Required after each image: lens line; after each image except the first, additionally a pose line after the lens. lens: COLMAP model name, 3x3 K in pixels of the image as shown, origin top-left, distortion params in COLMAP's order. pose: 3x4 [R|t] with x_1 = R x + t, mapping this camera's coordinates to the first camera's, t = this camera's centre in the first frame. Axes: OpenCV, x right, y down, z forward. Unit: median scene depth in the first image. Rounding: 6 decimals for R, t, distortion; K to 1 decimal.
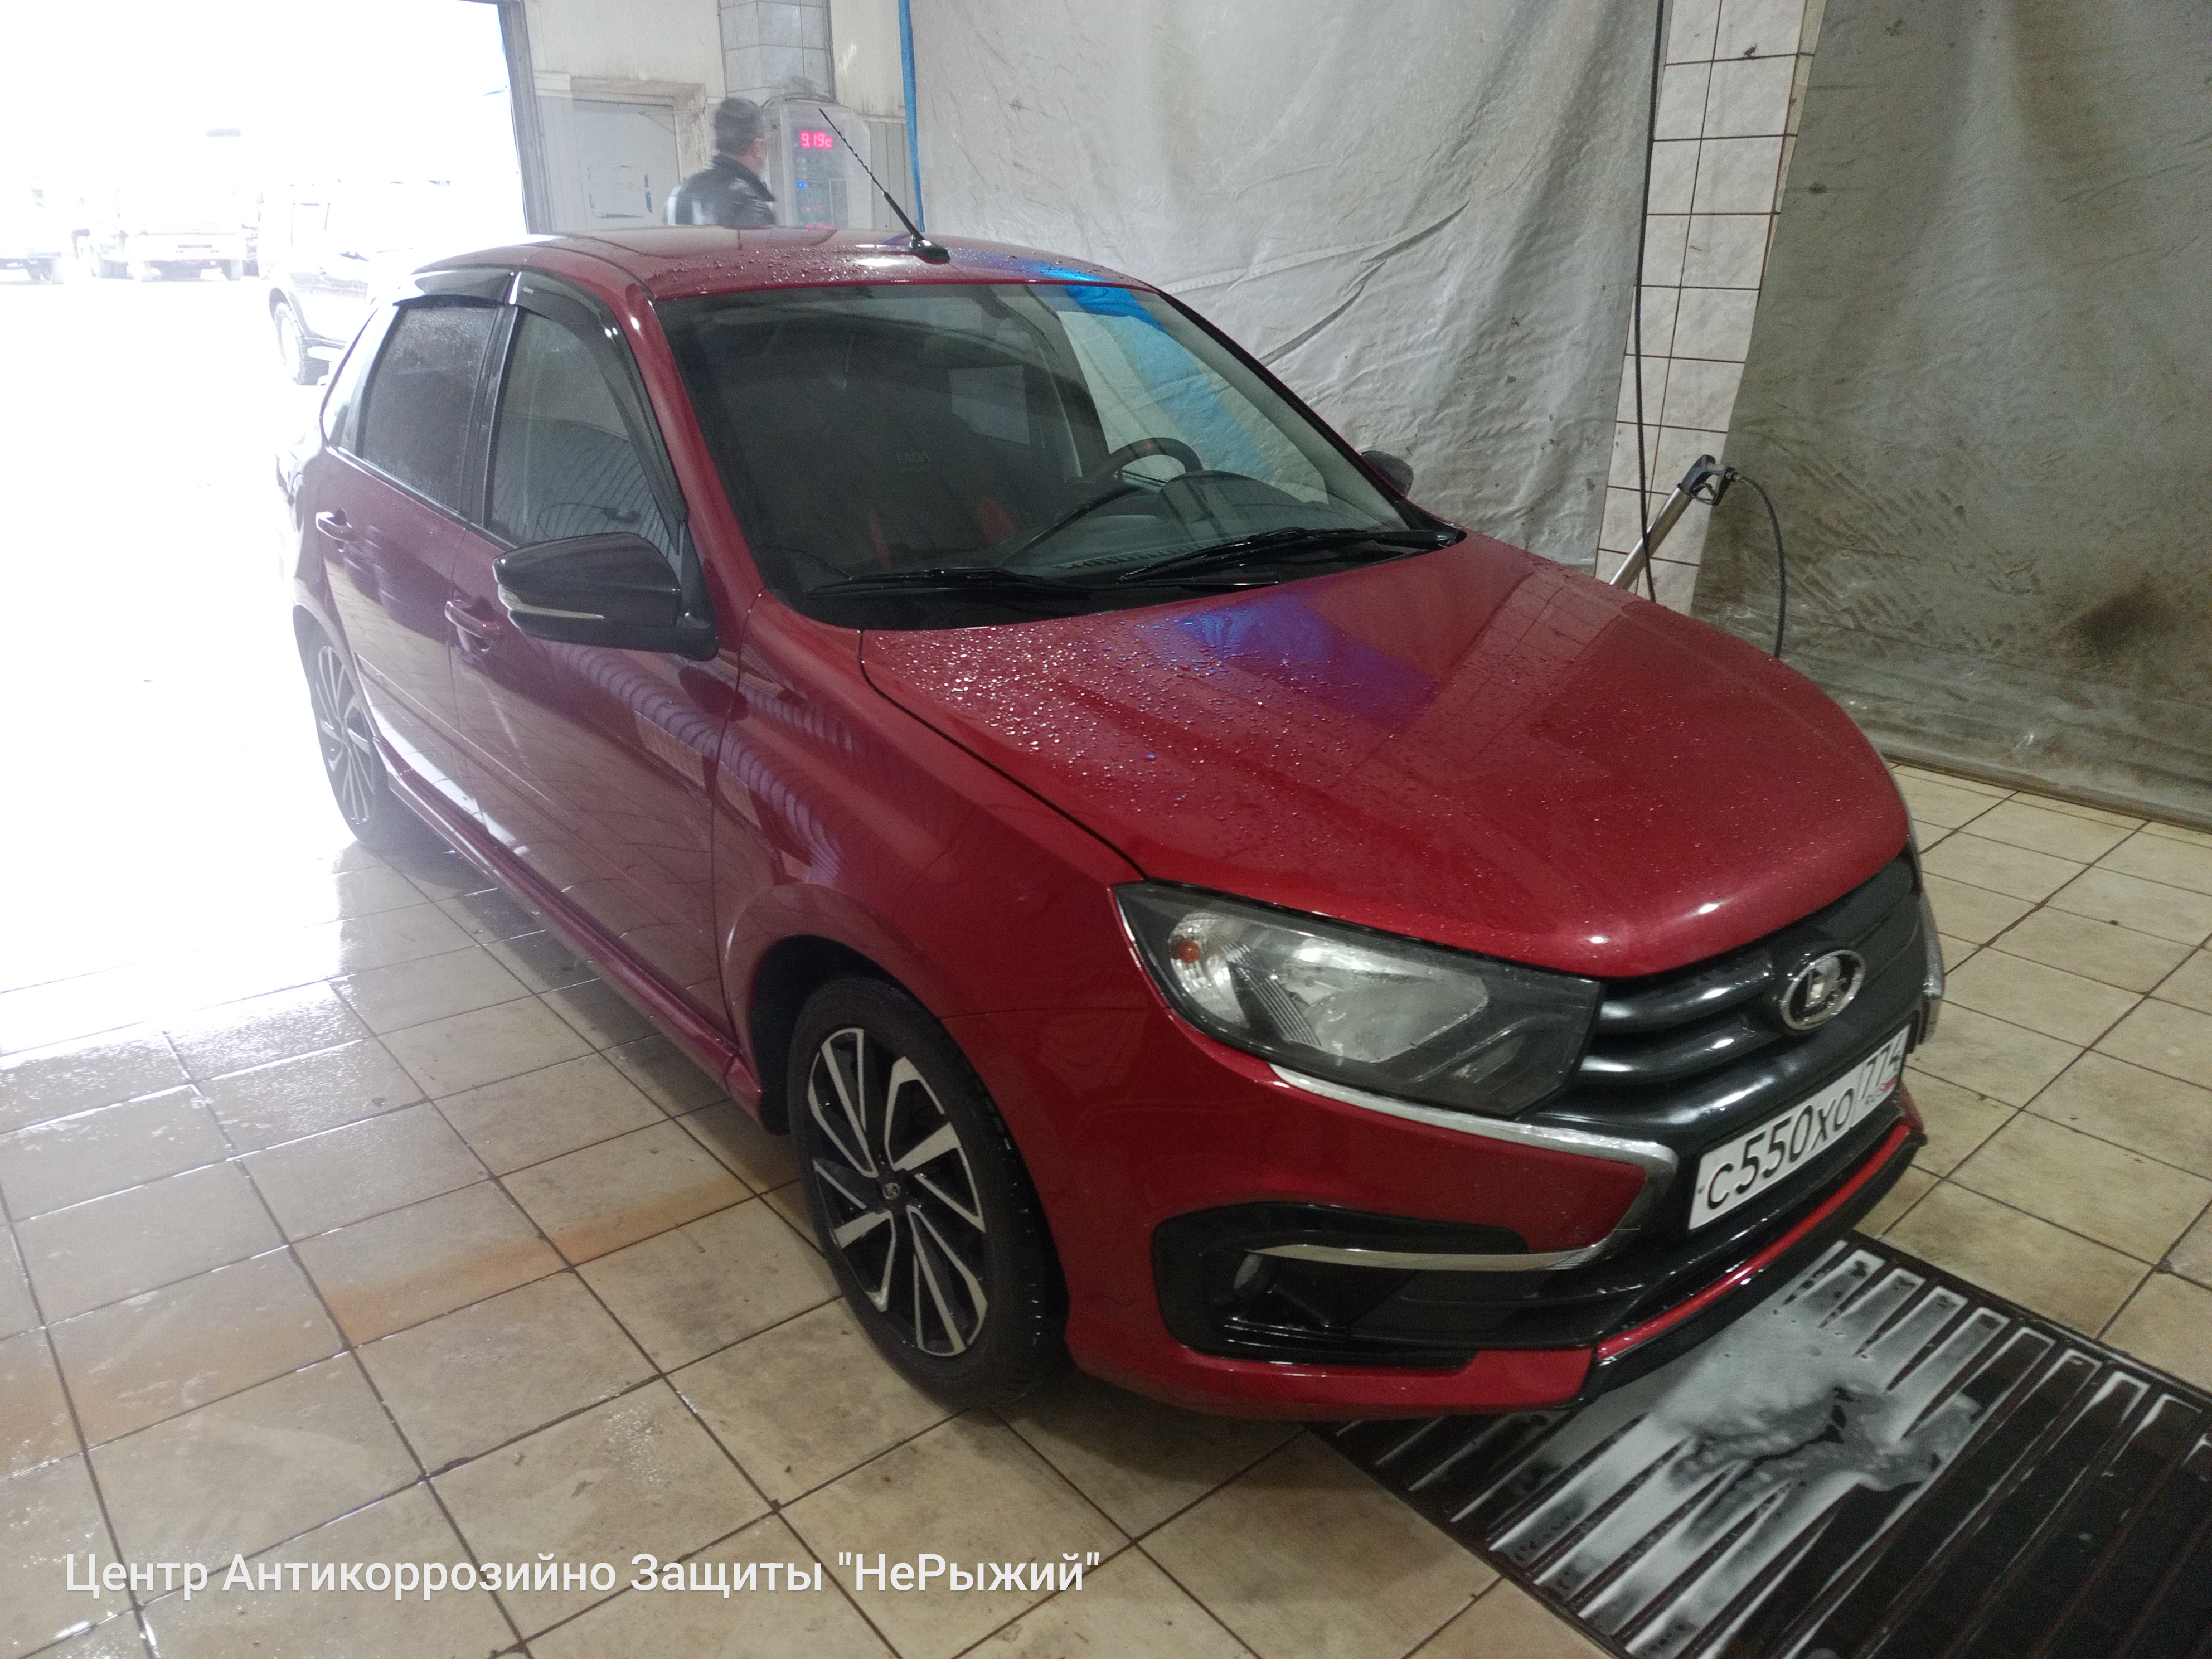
lens RADIAL K [[1557.5, 0, 1106.0], [0, 1557.5, 829.5], [0, 0, 1]] dist [-0.024340, -0.004080]
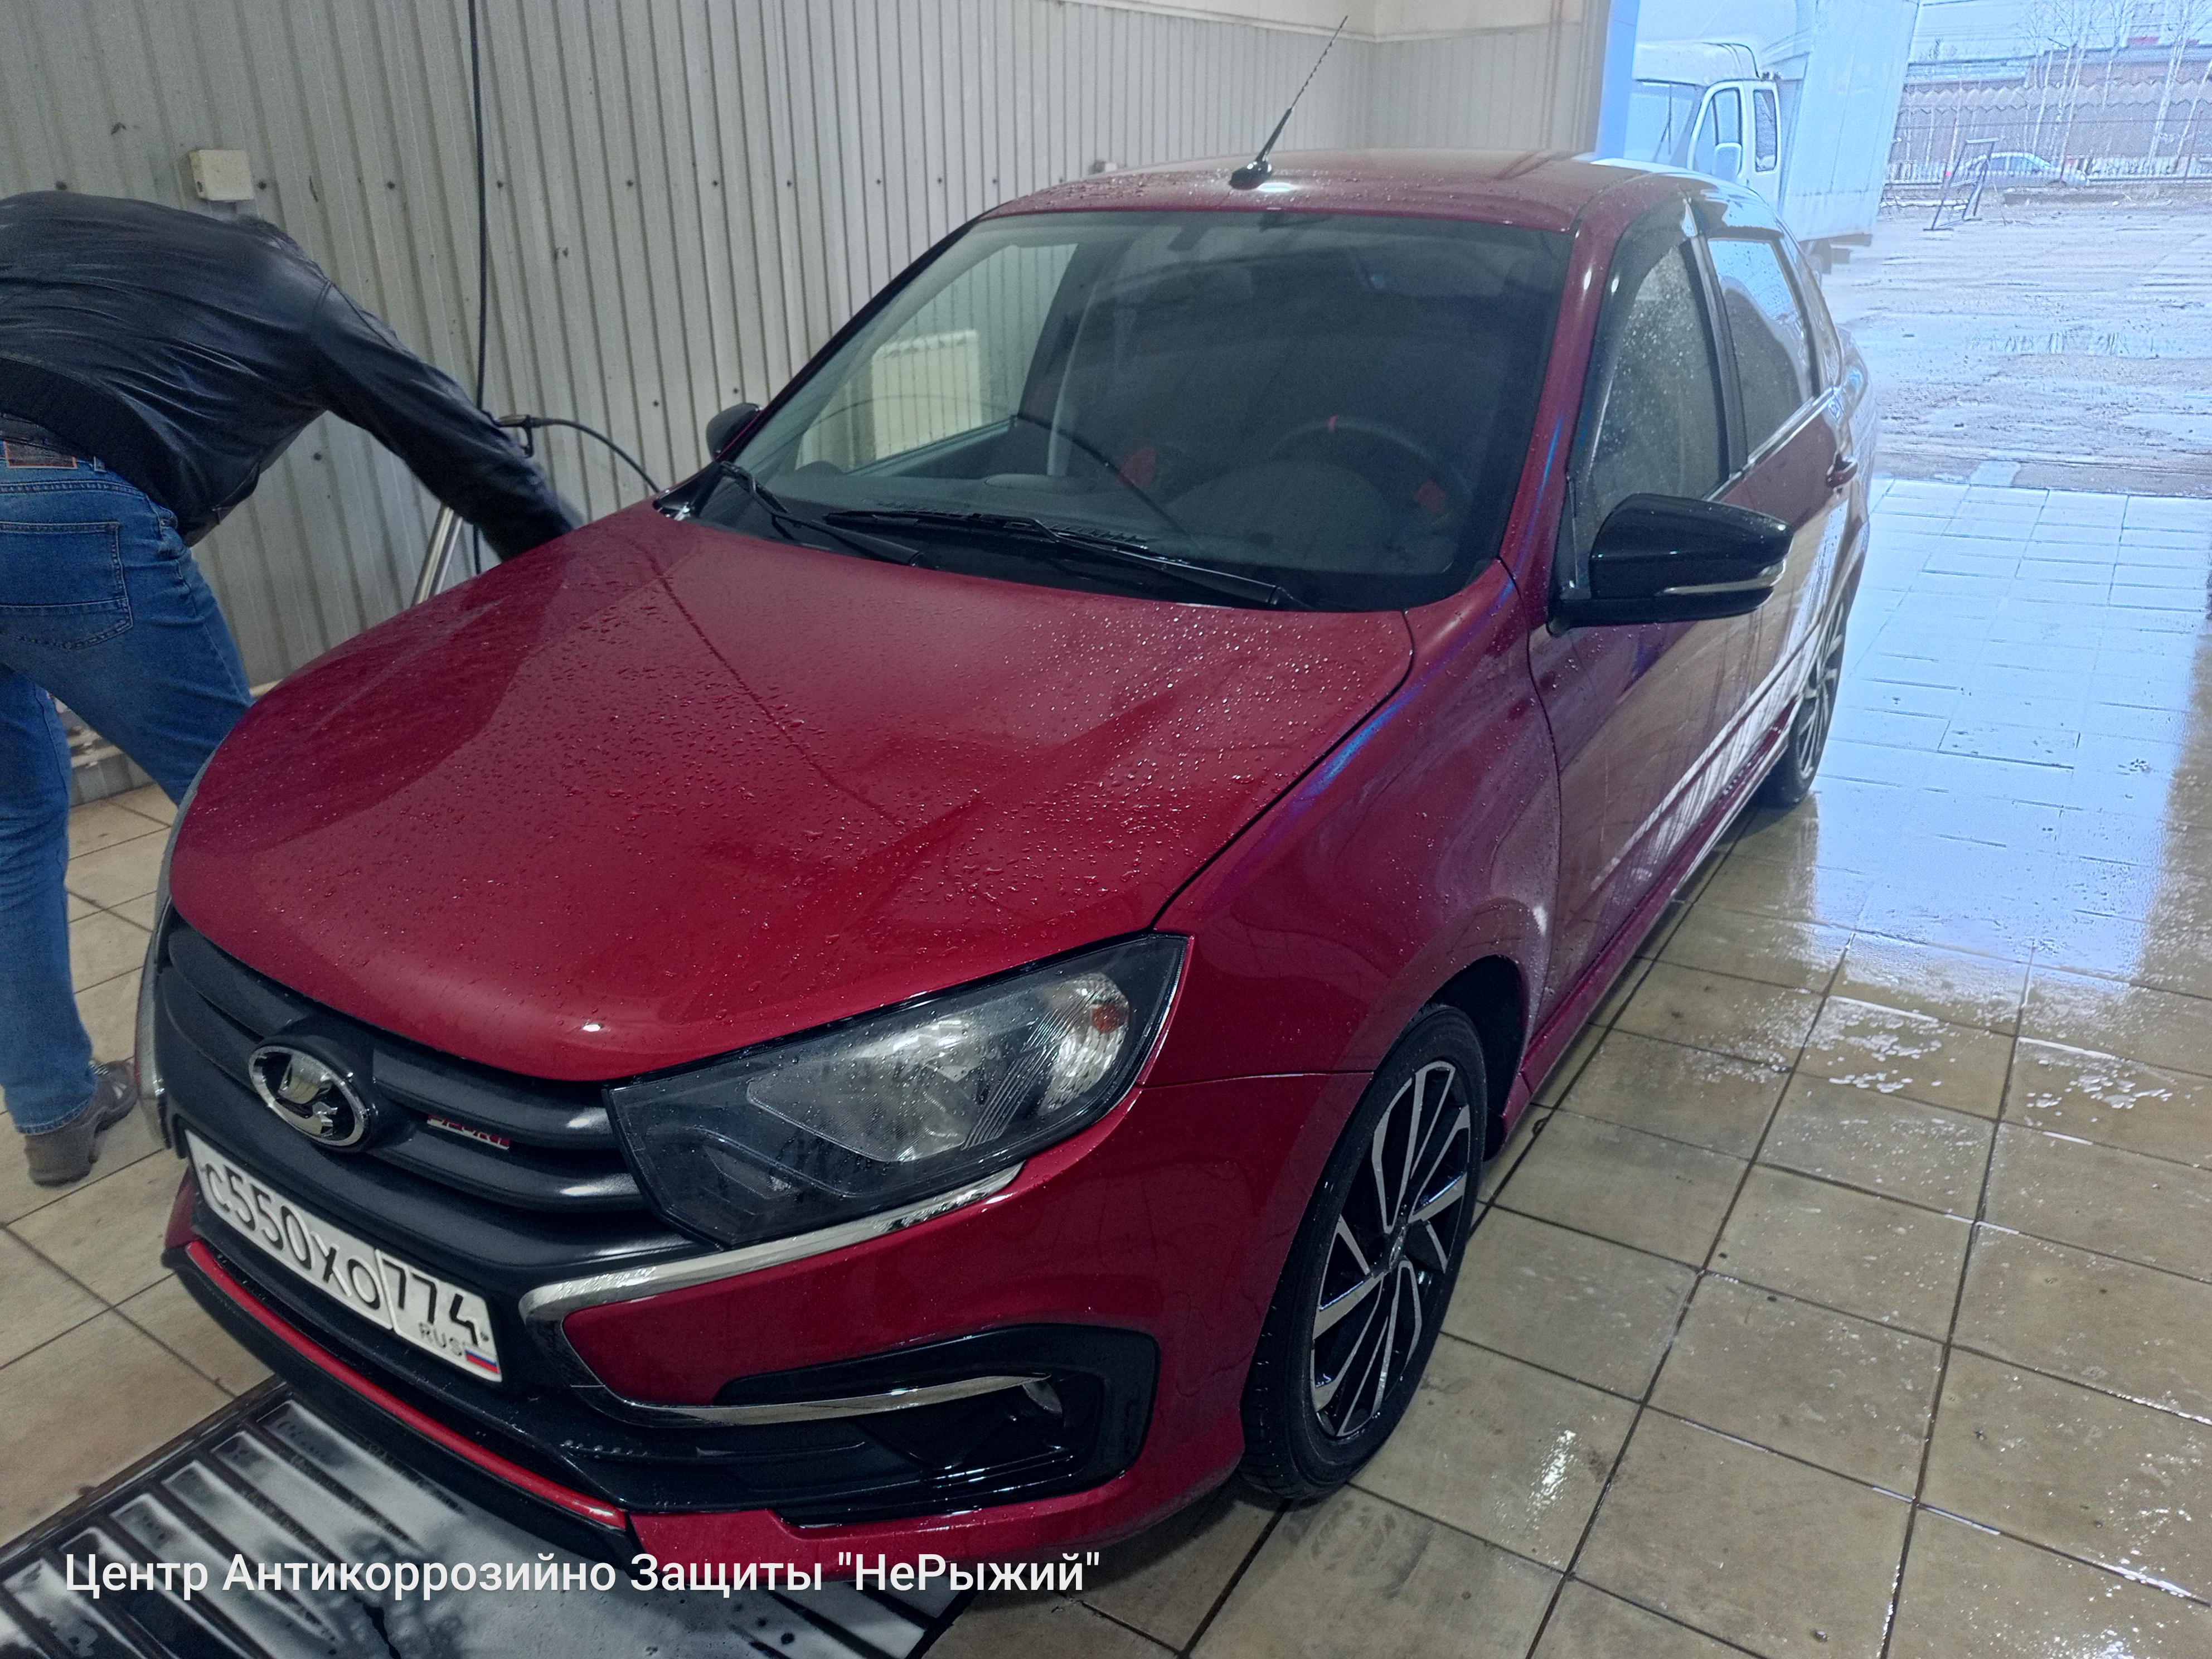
lens RADIAL K [[1562.9, 0, 1106.0], [0, 1562.9, 829.5], [0, 0, 1]] dist [-0.004923, -0.004417]
pose [[0.280659, 0.363655, -0.888249, 0.522890], [-0.323561, 0.907121, 0.269146, -0.162727], [0.903625, 0.211865, 0.372256, 0.430183]]
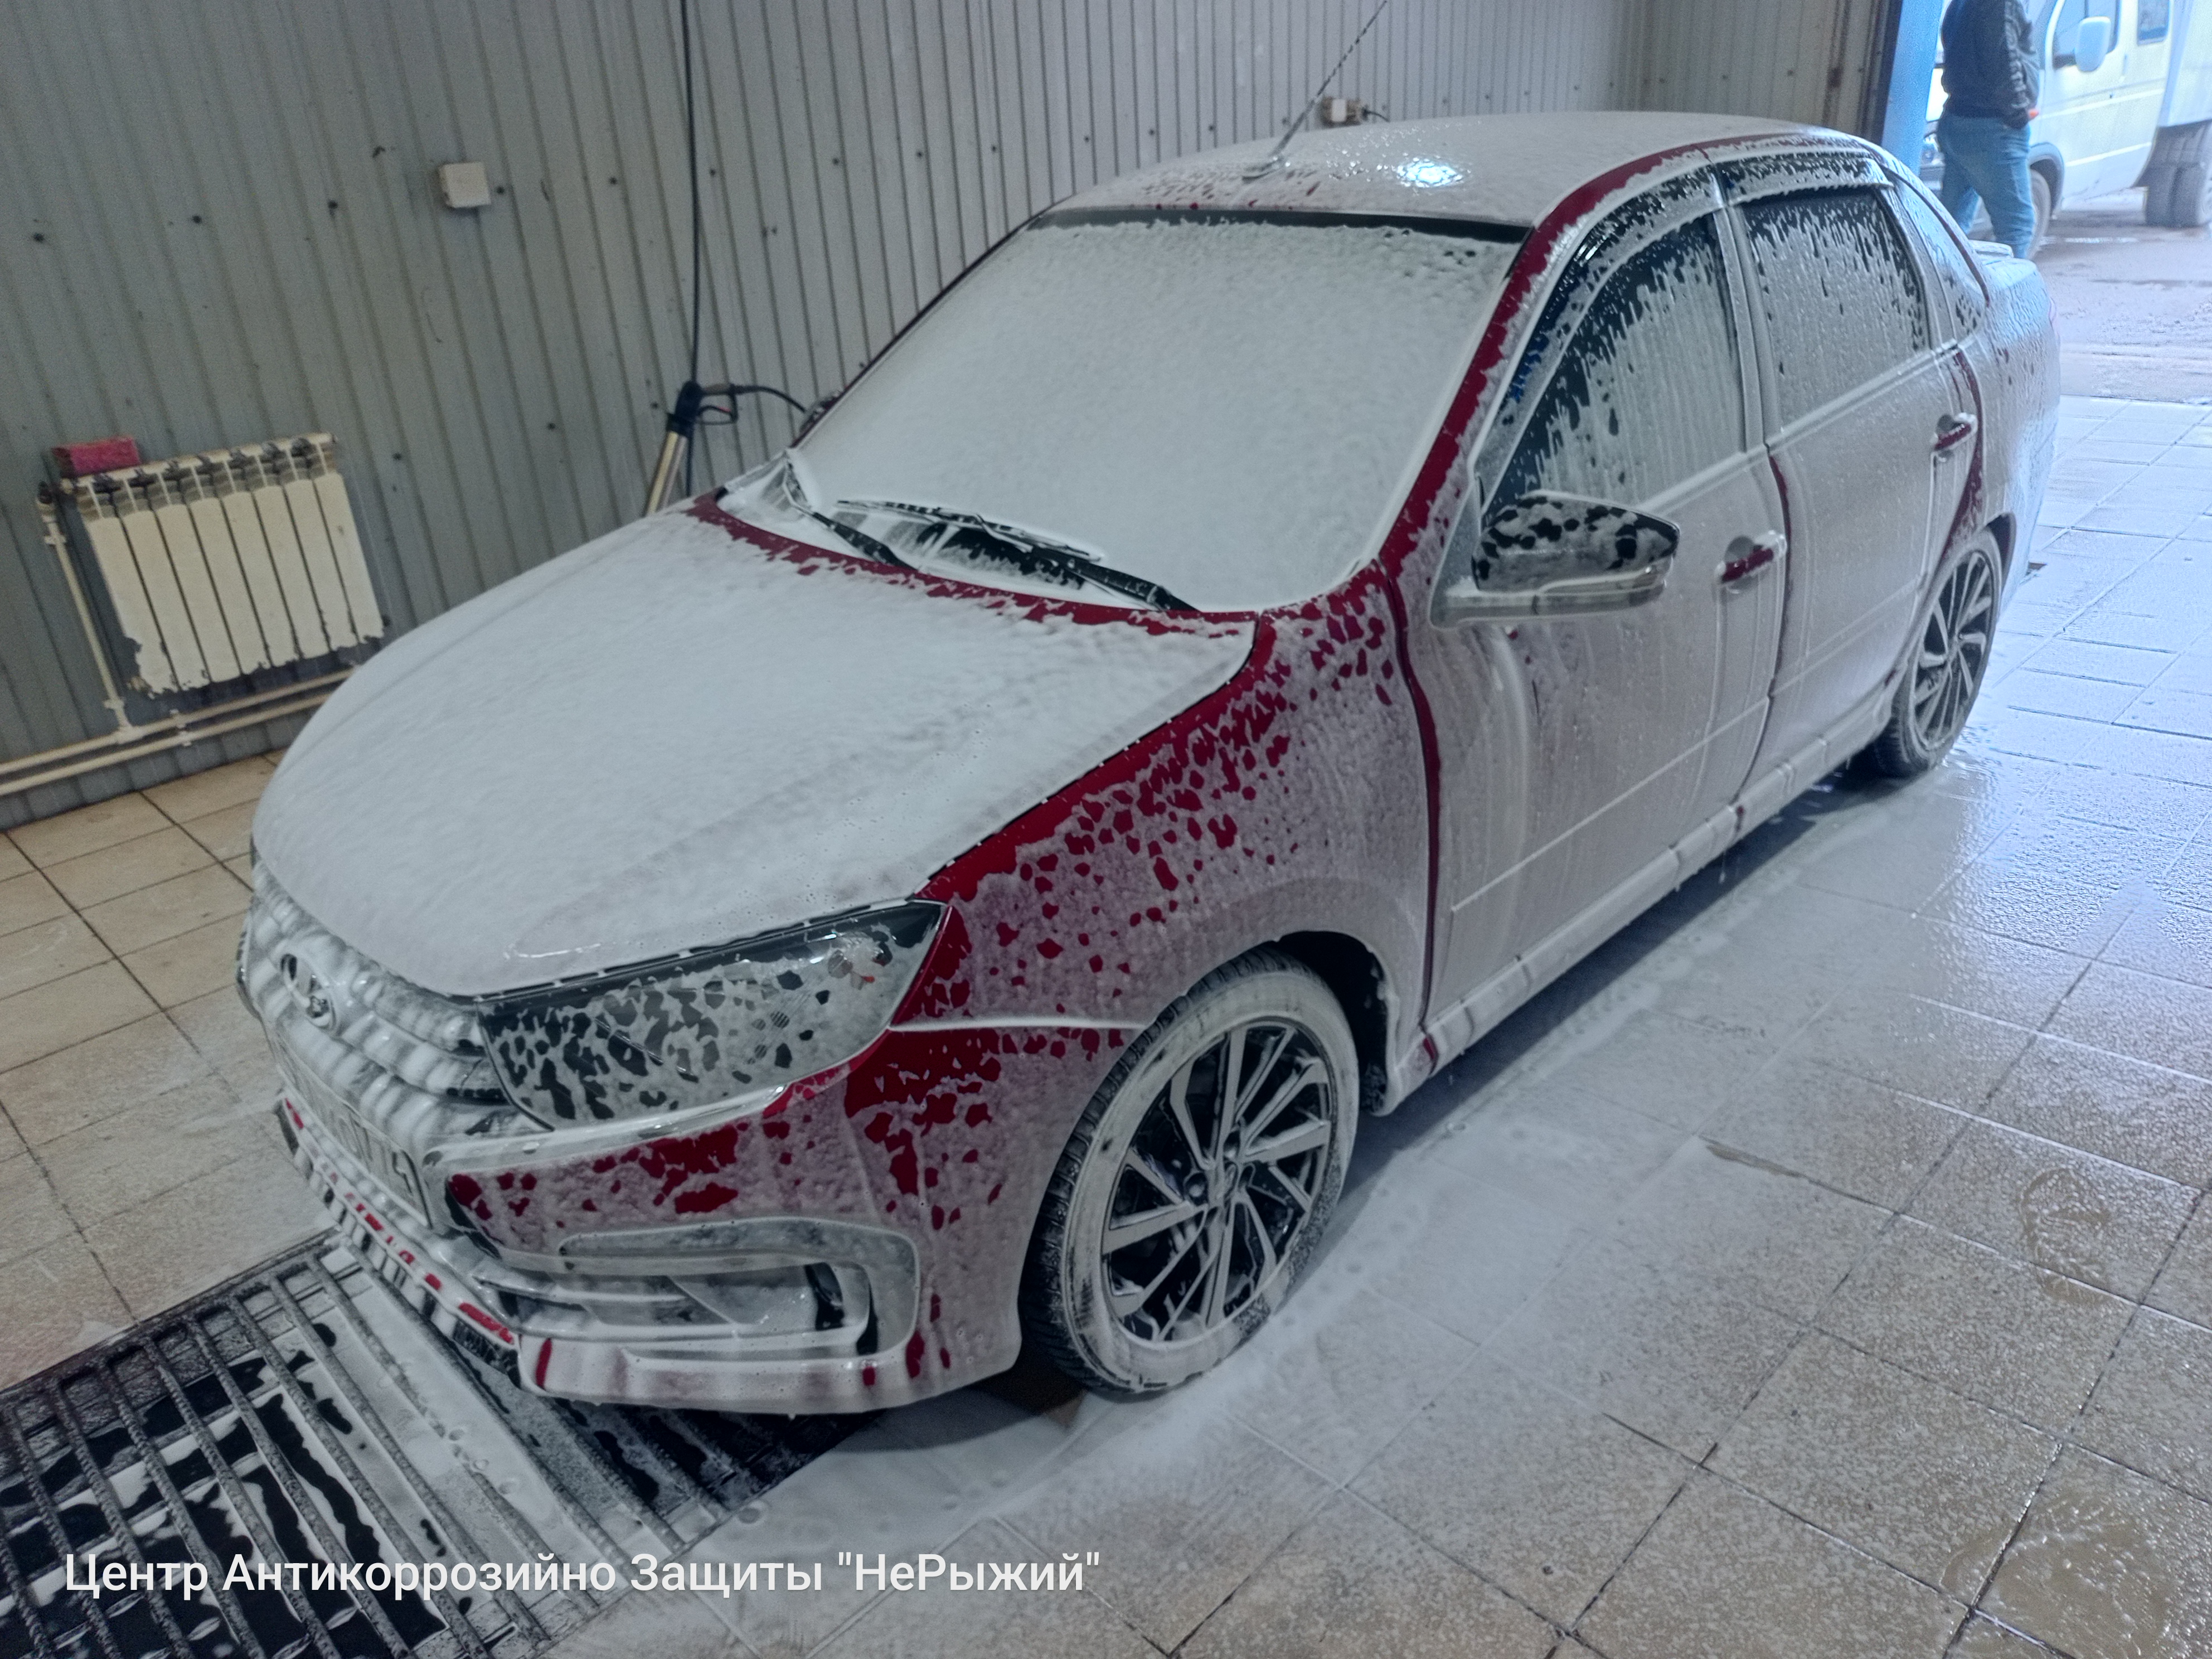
lens RADIAL K [[1557.5, 0, 1106.0], [0, 1557.5, 829.5], [0, 0, 1]] dist [-0.024340, -0.004080]
pose [[0.083155, 0.412683, -0.907071, 0.570292], [-0.286691, 0.881650, 0.374836, -0.211992], [0.954407, 0.228880, 0.191626, 0.507867]]
